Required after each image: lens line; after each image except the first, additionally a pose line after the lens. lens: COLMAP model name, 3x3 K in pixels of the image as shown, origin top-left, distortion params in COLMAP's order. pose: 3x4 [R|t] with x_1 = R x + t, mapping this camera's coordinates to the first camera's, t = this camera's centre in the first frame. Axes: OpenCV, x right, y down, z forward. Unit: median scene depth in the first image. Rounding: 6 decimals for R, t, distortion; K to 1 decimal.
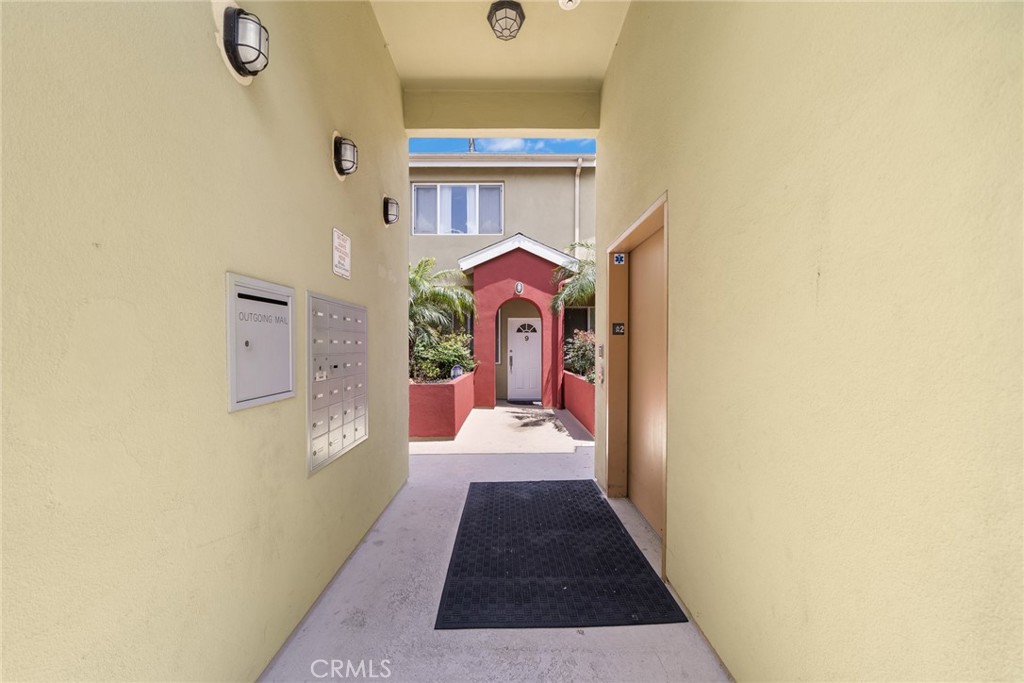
lens RADIAL K [[352.8, 0, 512.4], [0, 352.8, 344.1], [0, 0, 1]] dist [-0.006050, -0.000169]
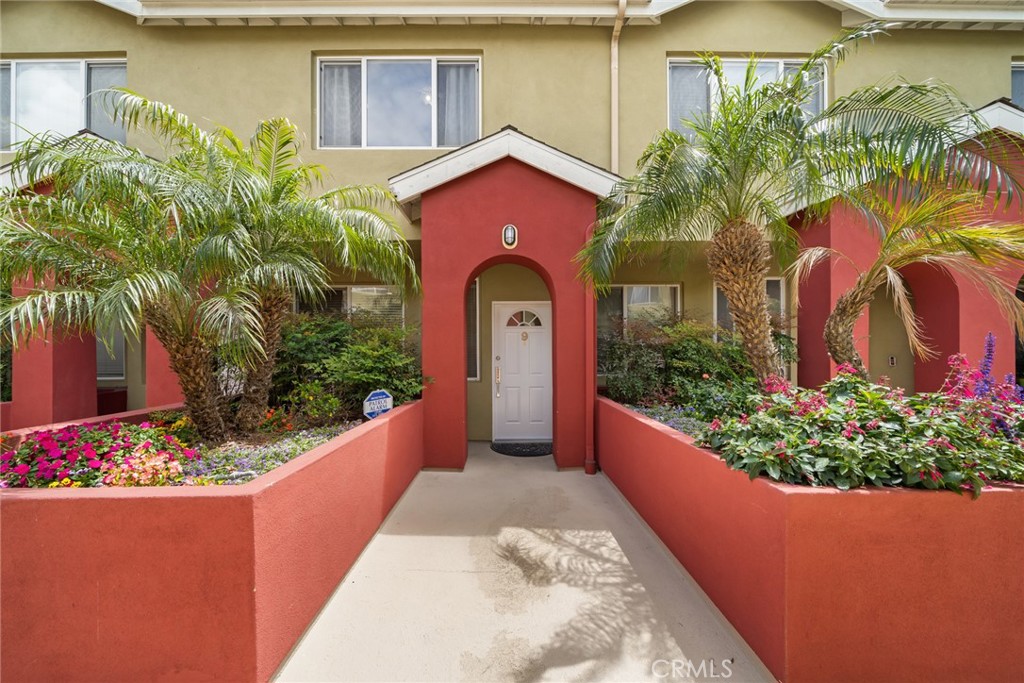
lens RADIAL K [[352.8, 0, 508.5], [0, 352.8, 344.5], [0, 0, 1]] dist [-0.006050, -0.000169]
pose [[0.999975, -0.006104, -0.003472, 0.017373], [0.006078, 0.999952, -0.007673, 0.001897], [0.003518, 0.007651, 0.999965, 0.457417]]
